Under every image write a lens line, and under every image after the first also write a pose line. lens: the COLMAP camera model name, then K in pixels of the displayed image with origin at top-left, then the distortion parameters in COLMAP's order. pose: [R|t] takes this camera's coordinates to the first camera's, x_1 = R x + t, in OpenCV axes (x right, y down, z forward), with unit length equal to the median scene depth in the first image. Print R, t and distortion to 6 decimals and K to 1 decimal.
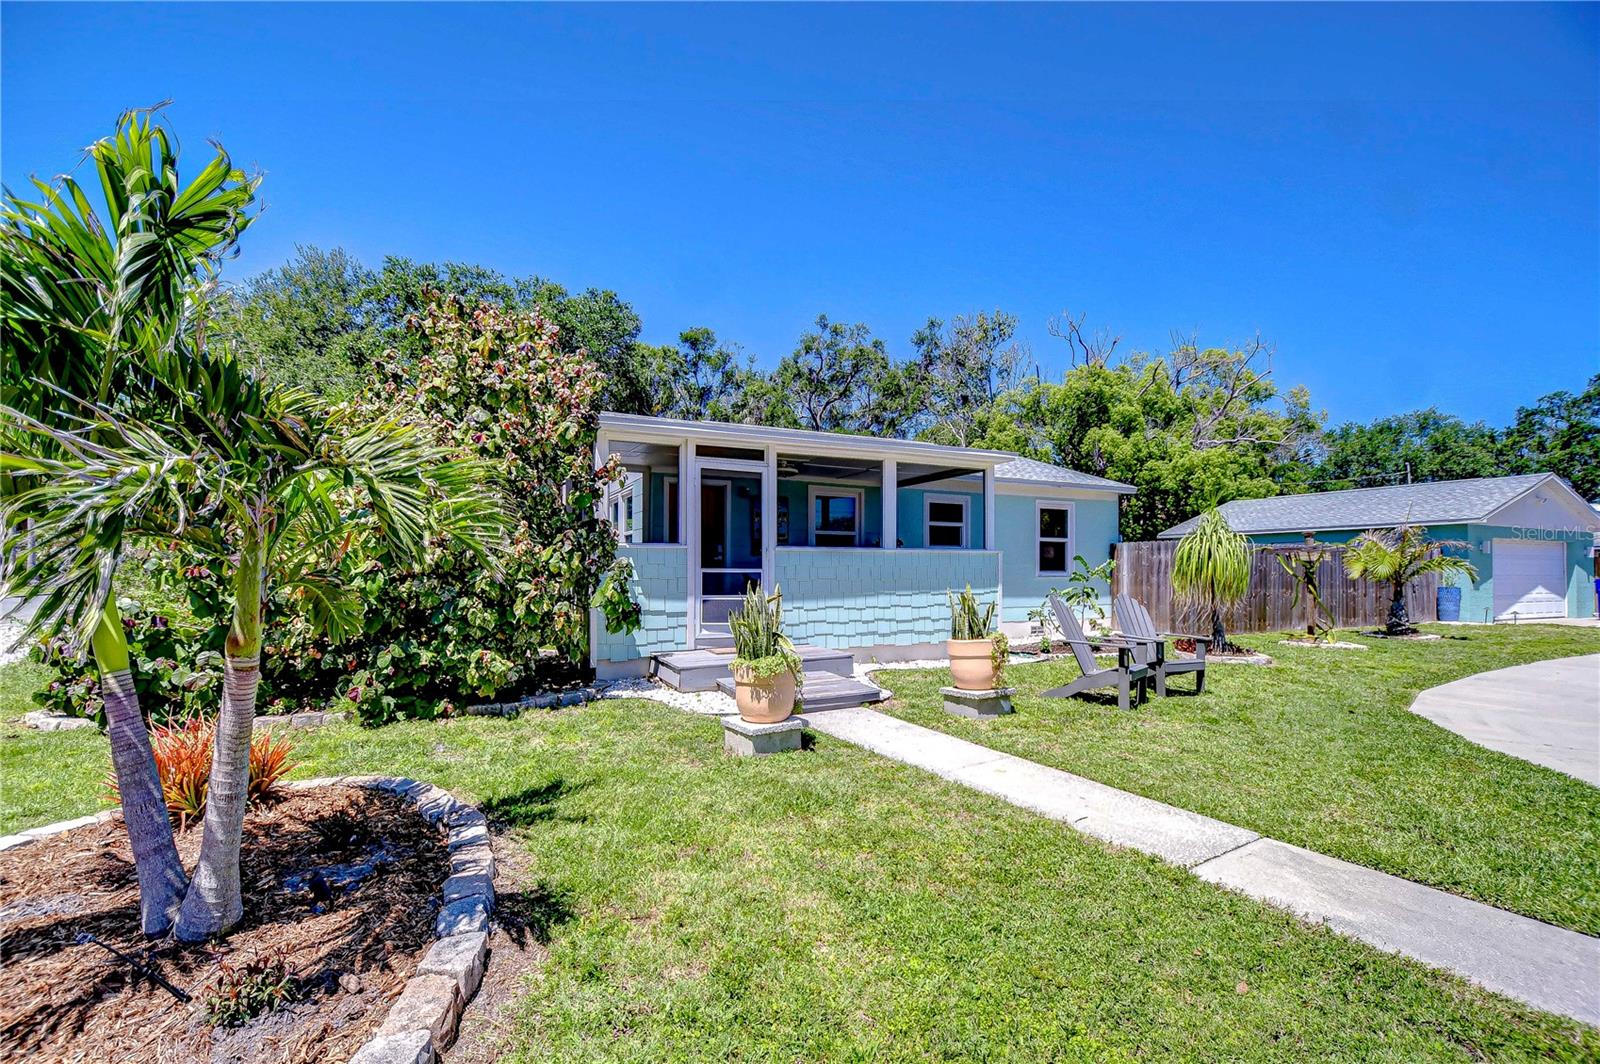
lens RADIAL K [[700.6, 0, 798.9], [0, 700.6, 556.3], [0, 0, 1]] dist [0.016626, -0.011981]
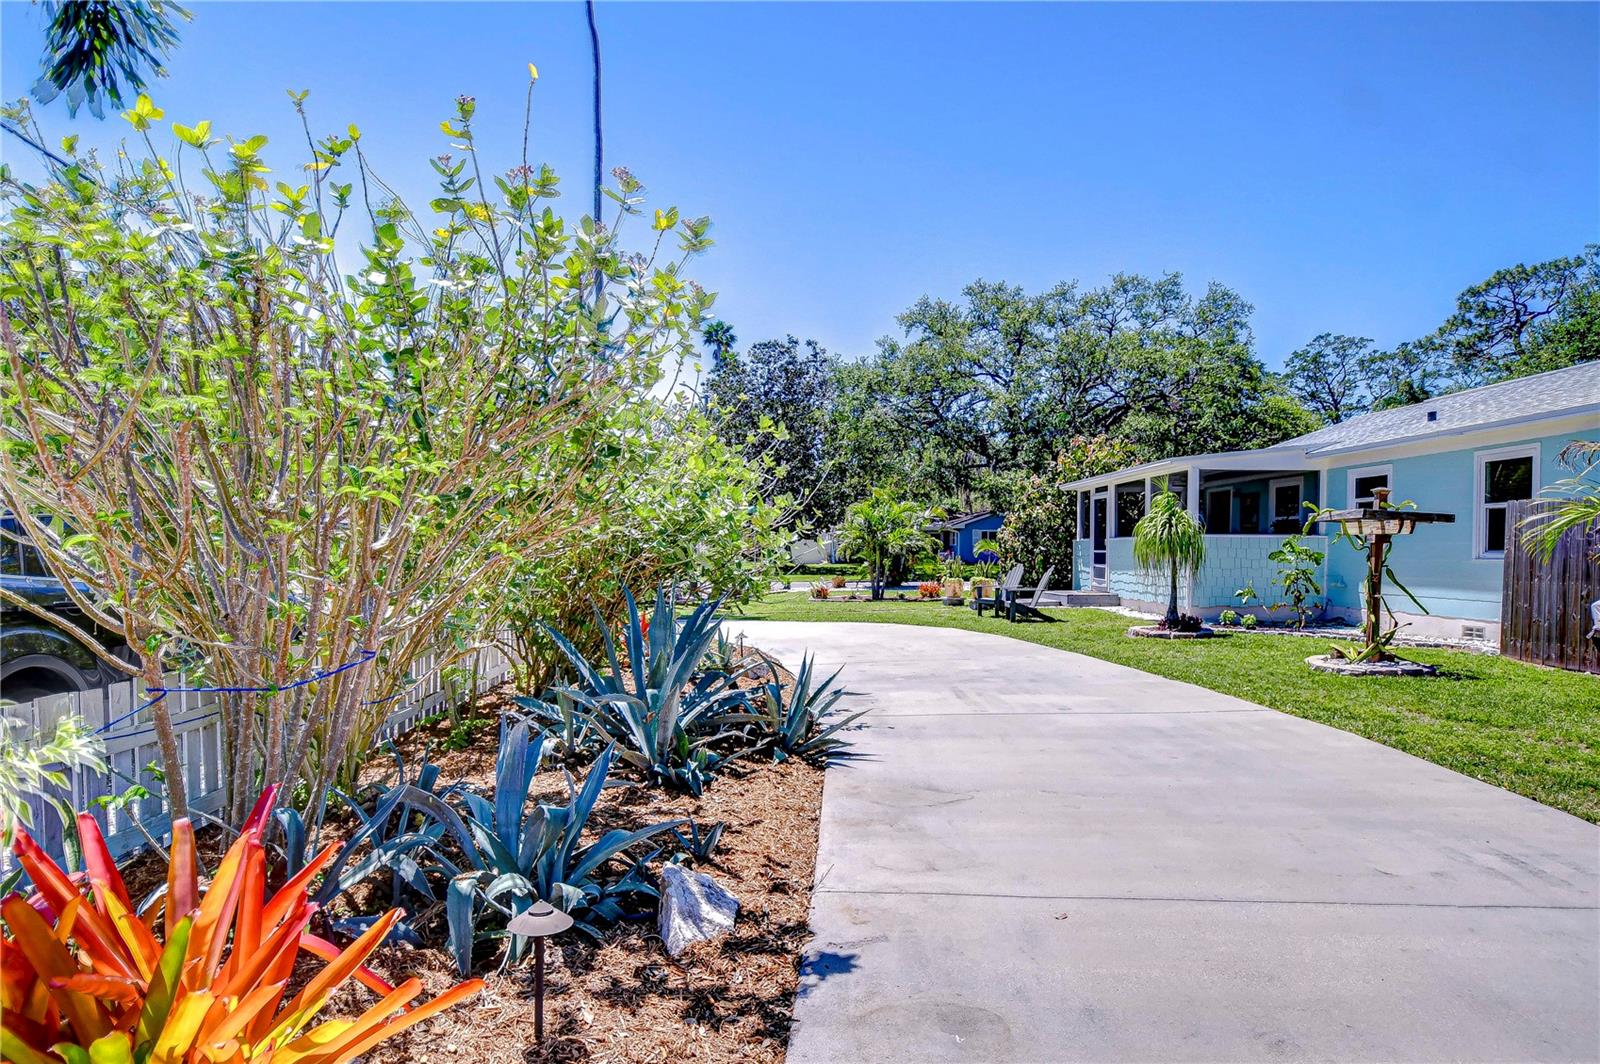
lens RADIAL K [[864.9, 0, 801.6], [0, 864.9, 607.4], [0, 0, 1]] dist [0.000749, -0.000009]
pose [[-0.406859, 0.057867, -0.911656, 1.464187], [0.018112, 0.998306, 0.055284, 0.017552], [0.913311, 0.005981, -0.407218, 0.742552]]
